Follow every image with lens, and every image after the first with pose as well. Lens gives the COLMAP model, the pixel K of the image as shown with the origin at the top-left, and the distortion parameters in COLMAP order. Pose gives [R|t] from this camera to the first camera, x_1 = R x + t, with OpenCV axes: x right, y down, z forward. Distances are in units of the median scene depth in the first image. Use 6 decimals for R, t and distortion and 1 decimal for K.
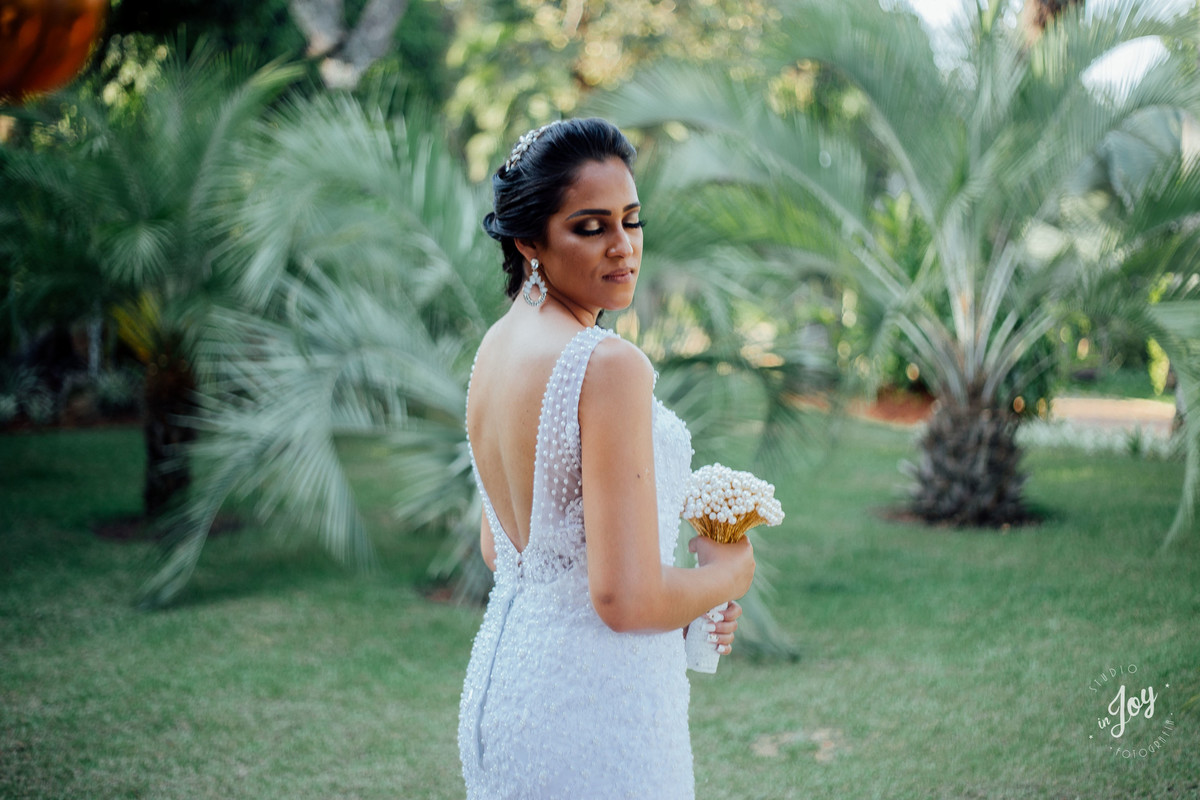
lens RADIAL K [[1673.6, 0, 603.6], [0, 1673.6, 399.5], [0, 0, 1]] dist [-0.053756, 0.000000]
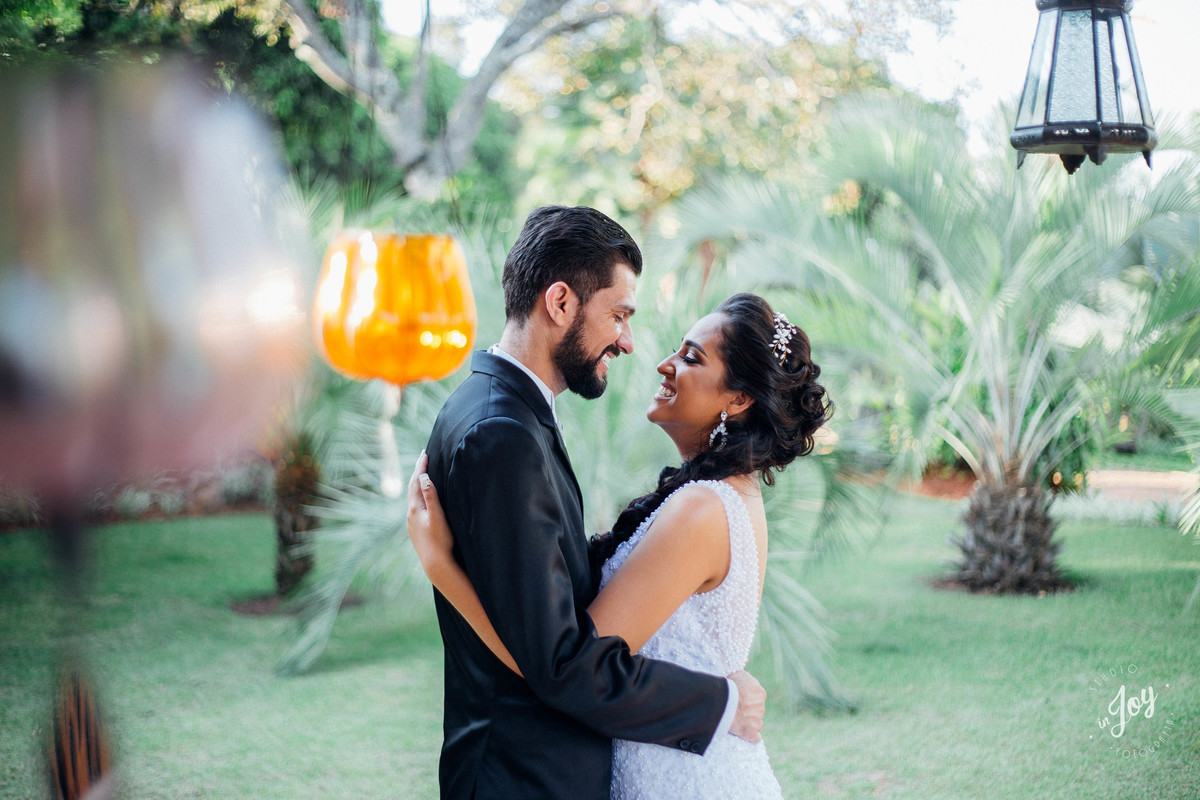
lens RADIAL K [[1673.6, 0, 592.4], [0, 1673.6, 424.6], [0, 0, 1]] dist [-0.053756, 0.000000]
pose [[0.999064, -0.017975, -0.039339, -0.013795], [0.016924, 0.999495, -0.026889, -0.012019], [0.039802, 0.026198, 0.998864, -0.136029]]
